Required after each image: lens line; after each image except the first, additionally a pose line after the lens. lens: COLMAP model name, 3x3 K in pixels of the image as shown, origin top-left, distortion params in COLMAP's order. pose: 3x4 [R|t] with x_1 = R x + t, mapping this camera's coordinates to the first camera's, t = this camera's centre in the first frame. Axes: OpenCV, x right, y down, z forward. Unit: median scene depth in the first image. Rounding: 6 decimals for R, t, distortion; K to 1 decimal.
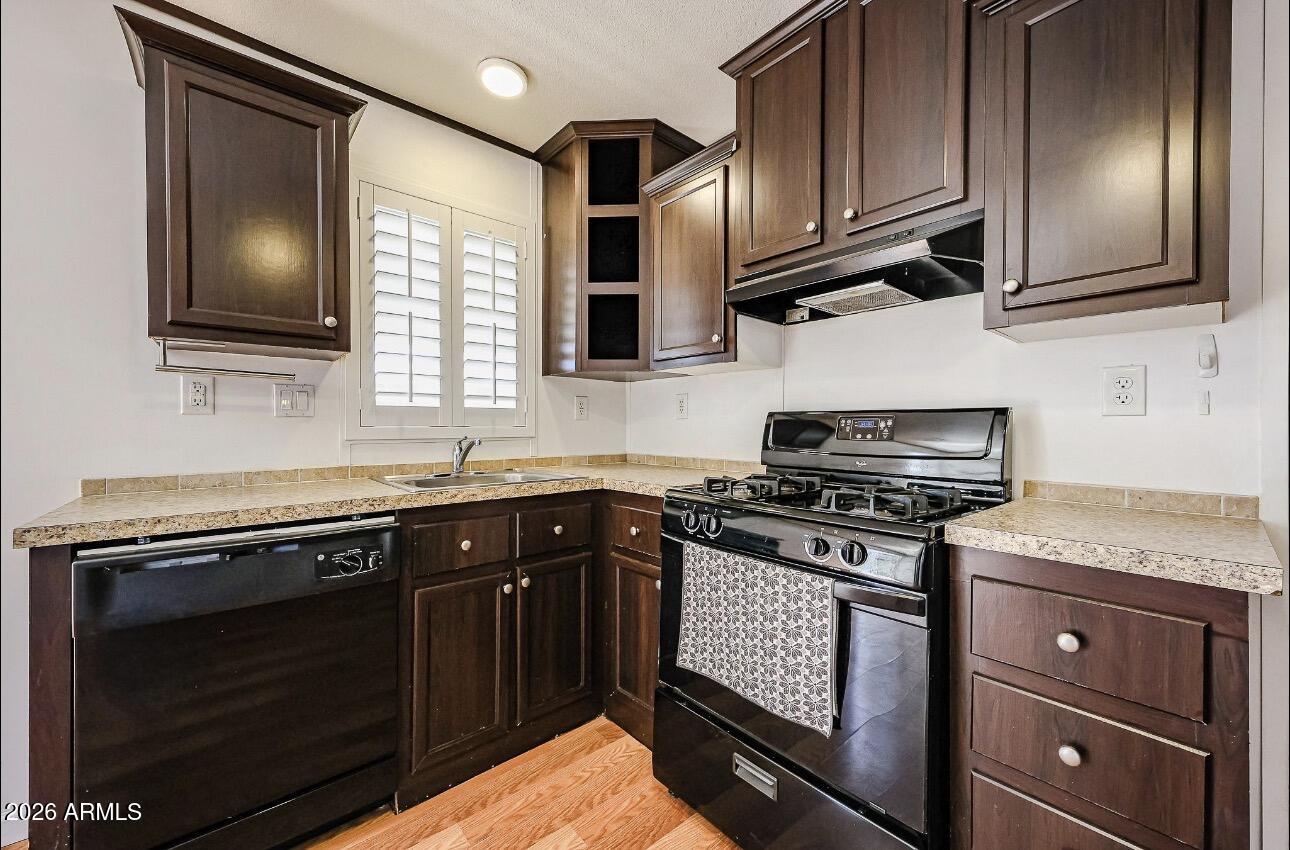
lens RADIAL K [[488.3, 0, 645.4], [0, 488.3, 428.9], [0, 0, 1]] dist [0.001191, 0.000207]
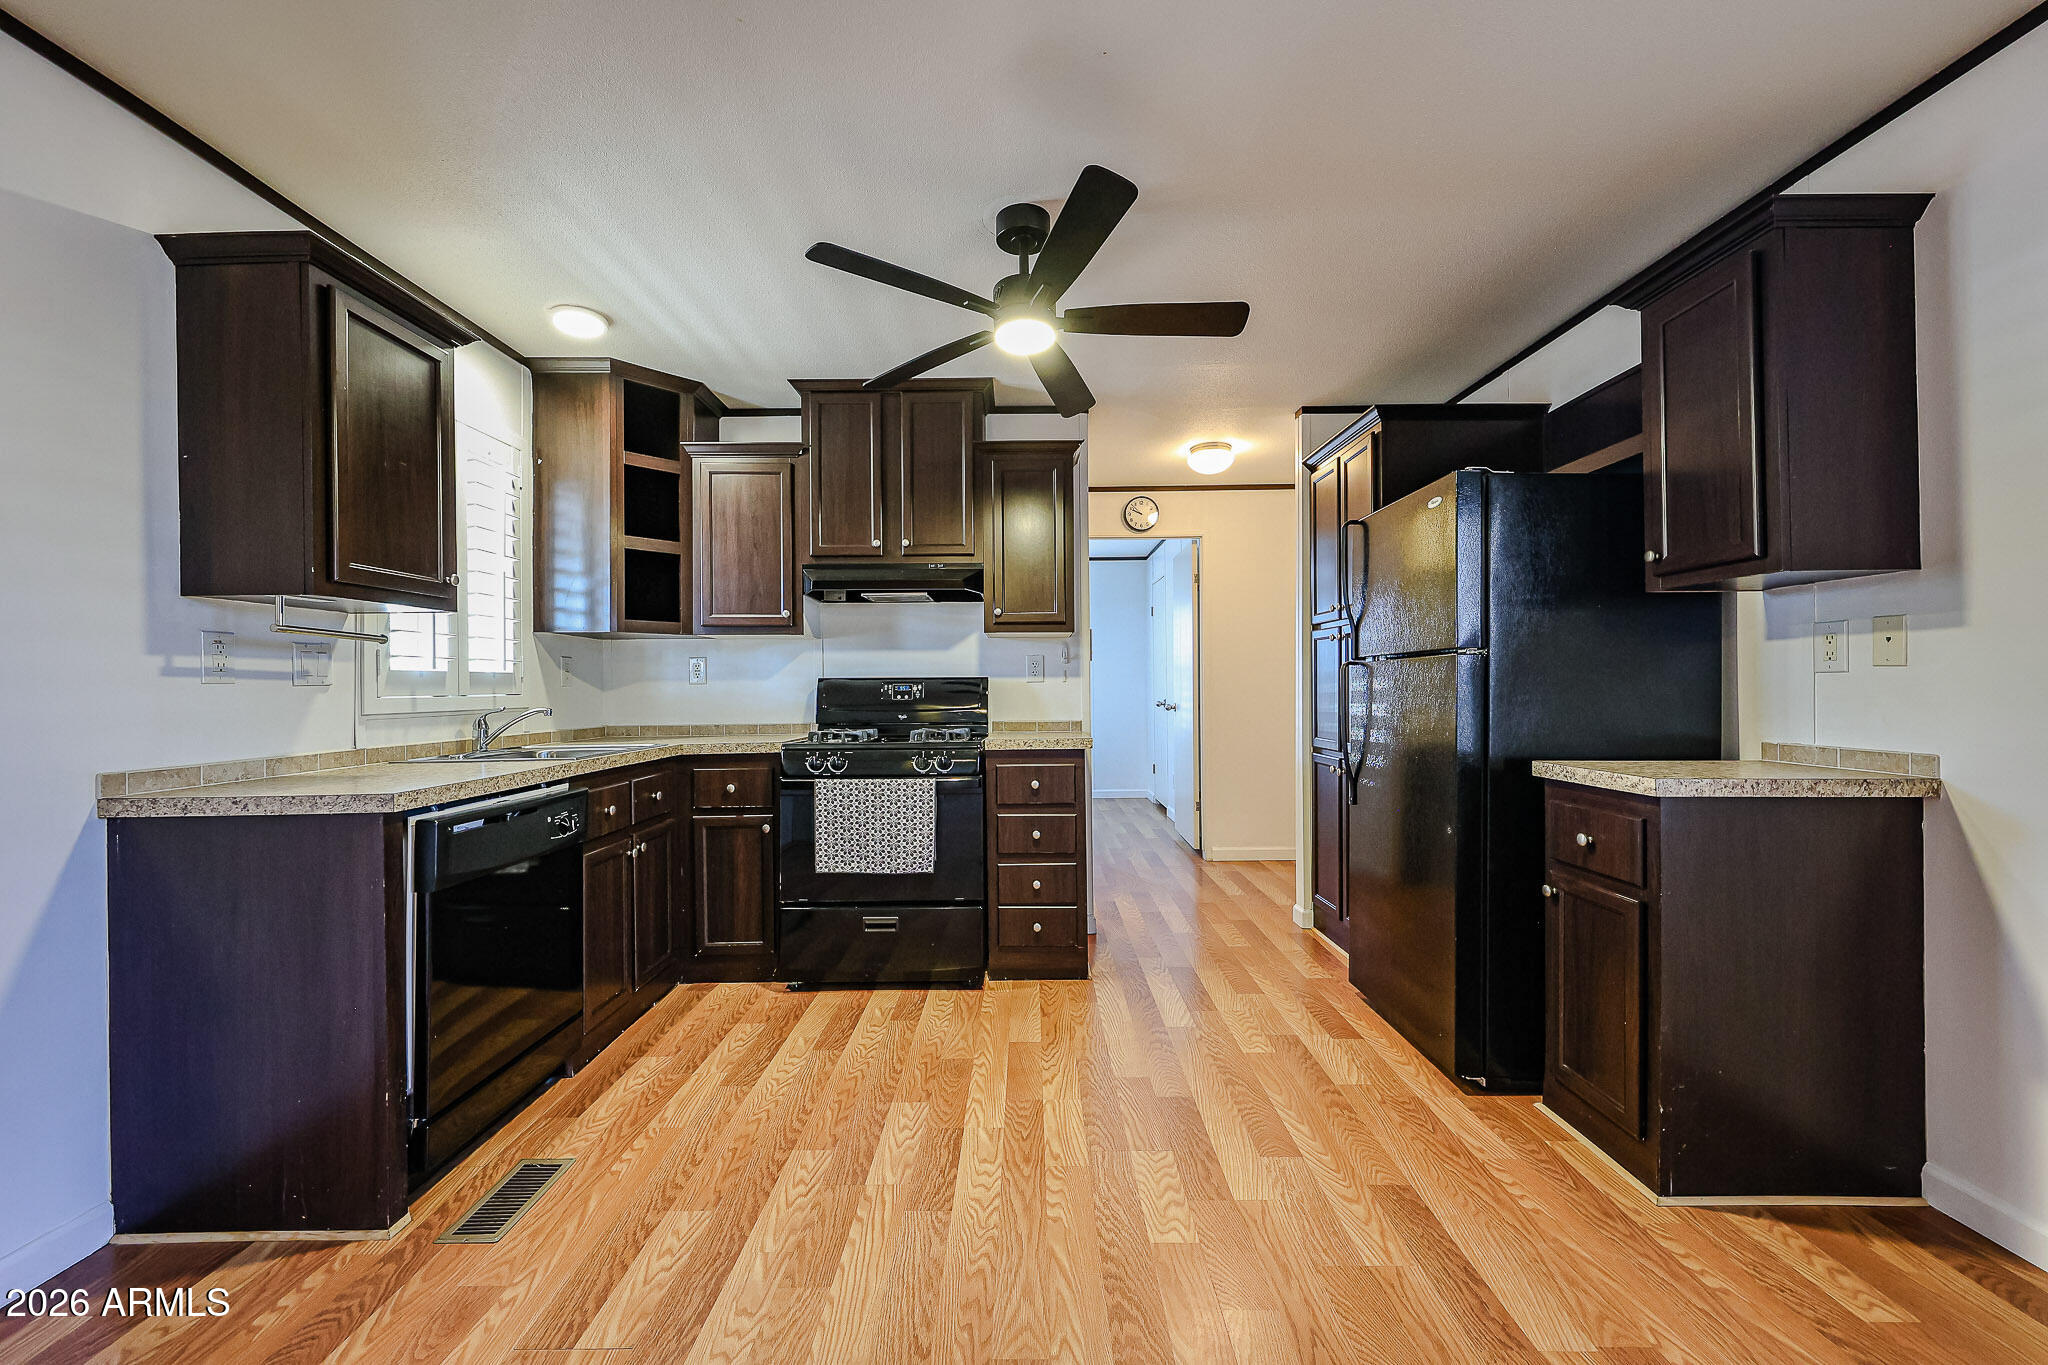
lens RADIAL K [[806.1, 0, 1020.6], [0, 806.1, 683.9], [0, 0, 1]] dist [-0.000650, -0.000028]
pose [[0.664781, -0.007942, 0.746996, -0.917980], [0.015705, 0.999871, -0.003346, -0.007772], [-0.746873, 0.013956, 0.664820, -0.669682]]
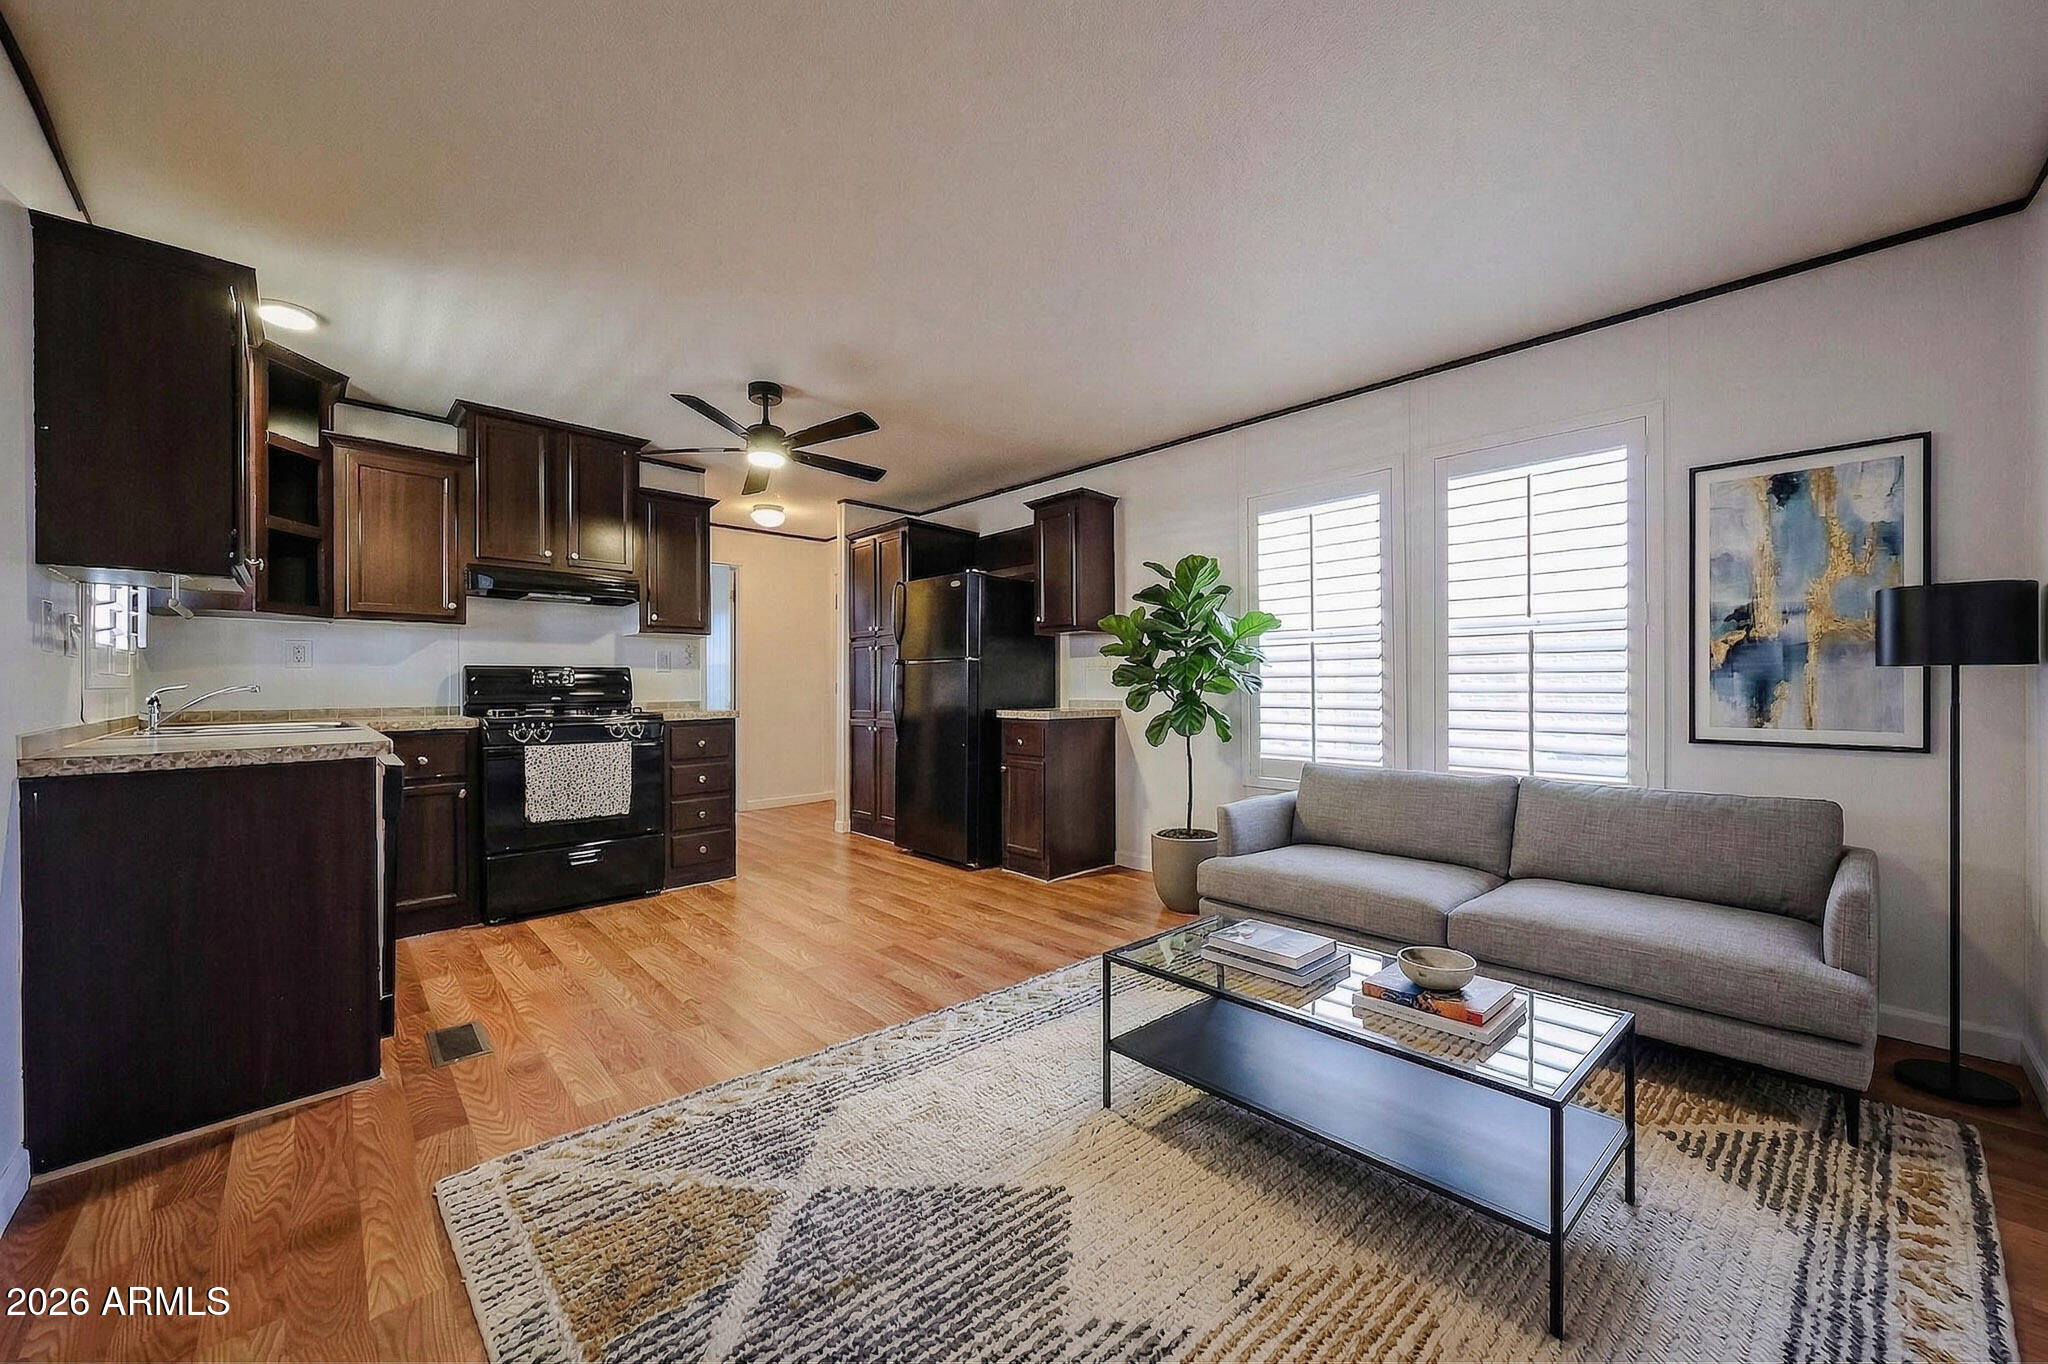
lens RADIAL K [[727.5, 0, 1033.4], [0, 727.5, 682.4], [0, 0, 1]] dist [0.001031, 0.000067]
pose [[-0.058060, -0.002369, 0.998310, -1.901382], [0.008071, 0.999963, 0.002843, 0.021312], [-0.998280, 0.008222, -0.058039, -0.411097]]
